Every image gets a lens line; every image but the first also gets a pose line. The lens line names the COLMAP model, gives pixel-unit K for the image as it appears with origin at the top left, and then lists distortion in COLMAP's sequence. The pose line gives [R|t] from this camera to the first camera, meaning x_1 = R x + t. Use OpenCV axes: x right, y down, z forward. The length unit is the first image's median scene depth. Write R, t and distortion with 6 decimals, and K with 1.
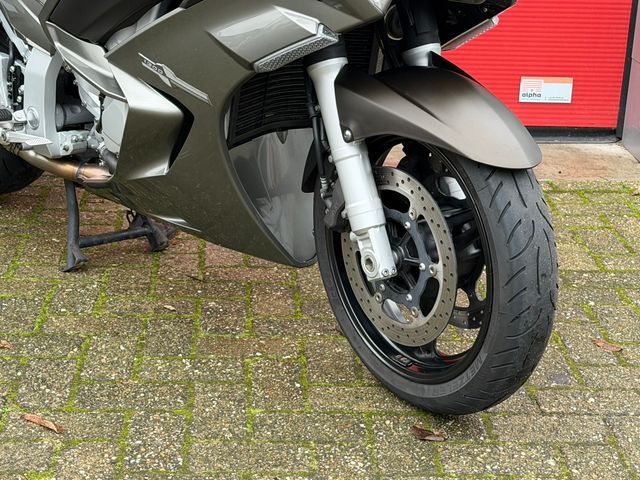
lens RADIAL K [[1310.6, 0, 329.6], [0, 1310.6, 249.3], [0, 0, 1]] dist [0.147288, 0.000000]
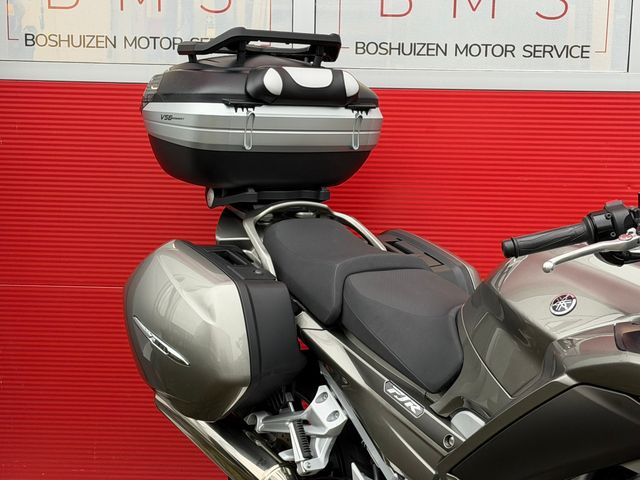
lens RADIAL K [[1310.6, 0, 324.2], [0, 1310.6, 240.7], [0, 0, 1]] dist [0.147288, 0.000000]
pose [[0.993628, -0.005068, -0.112600, -0.178219], [-0.017233, 0.980413, -0.196196, -0.136472], [0.111388, 0.196886, 0.974078, 0.021660]]
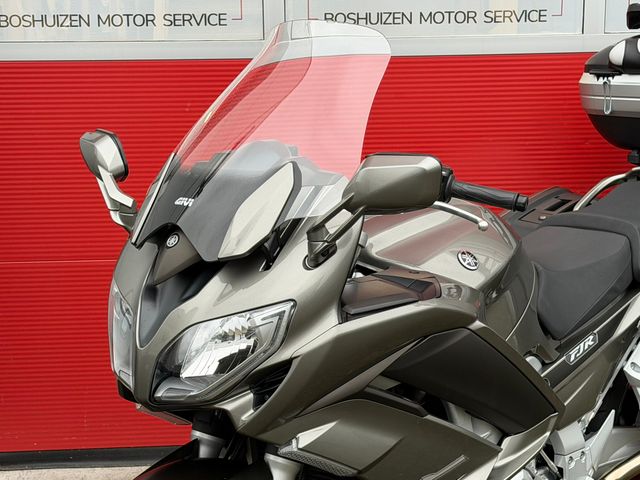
lens RADIAL K [[1310.6, 0, 313.8], [0, 1310.6, 243.6], [0, 0, 1]] dist [0.147288, 0.000000]
pose [[0.998550, -0.048086, -0.024215, -0.289319], [0.043875, 0.987462, -0.151639, -0.148709], [0.031203, 0.150357, 0.988139, -0.048220]]
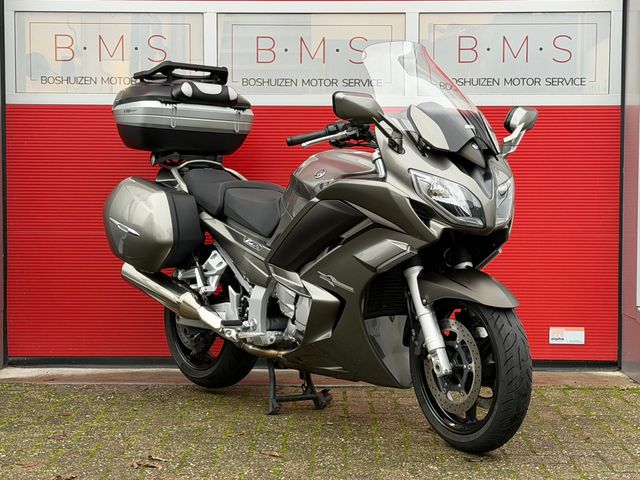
lens RADIAL K [[1310.6, 0, 319.5], [0, 1310.6, 237.6], [0, 0, 1]] dist [0.147288, 0.000000]
pose [[0.995670, -0.030865, -0.087681, 0.026658], [0.003905, 0.956318, -0.292302, 0.322594], [0.092873, 0.290694, 0.952298, -0.757287]]
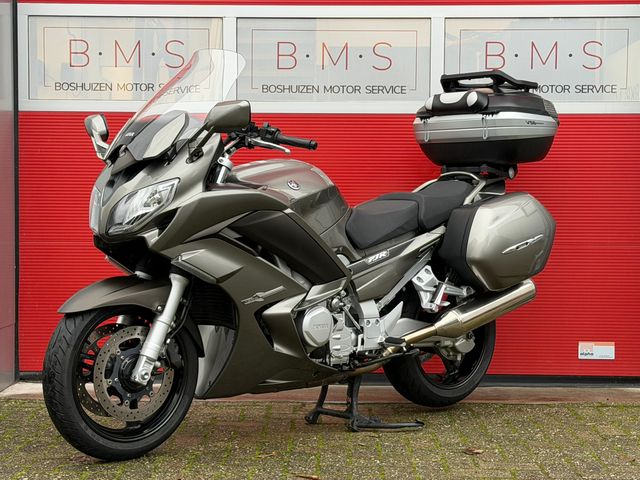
lens RADIAL K [[1310.6, 0, 318.9], [0, 1310.6, 241.0], [0, 0, 1]] dist [0.147288, 0.000000]
pose [[0.996450, -0.029452, -0.078872, -0.036863], [0.004952, 0.955695, -0.294316, 0.294069], [0.084046, 0.292881, 0.952448, -0.700665]]
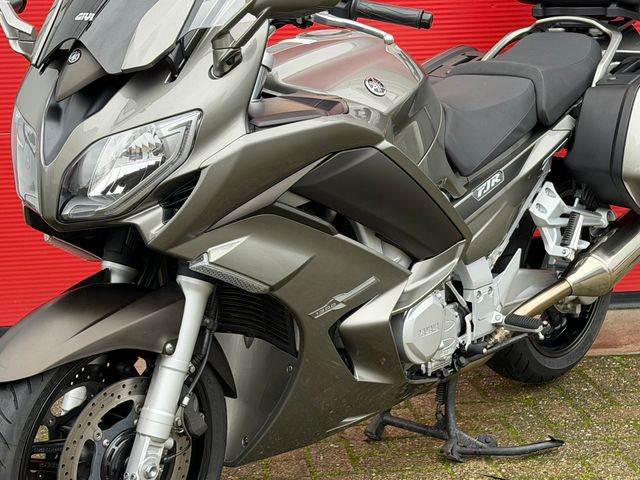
lens RADIAL K [[1310.6, 0, 320.1], [0, 1310.6, 247.1], [0, 0, 1]] dist [0.147288, 0.000000]
pose [[0.996410, -0.073915, 0.041271, -0.289238], [0.077730, 0.991933, -0.100137, -0.068498], [-0.033536, 0.102986, 0.994117, -0.038379]]
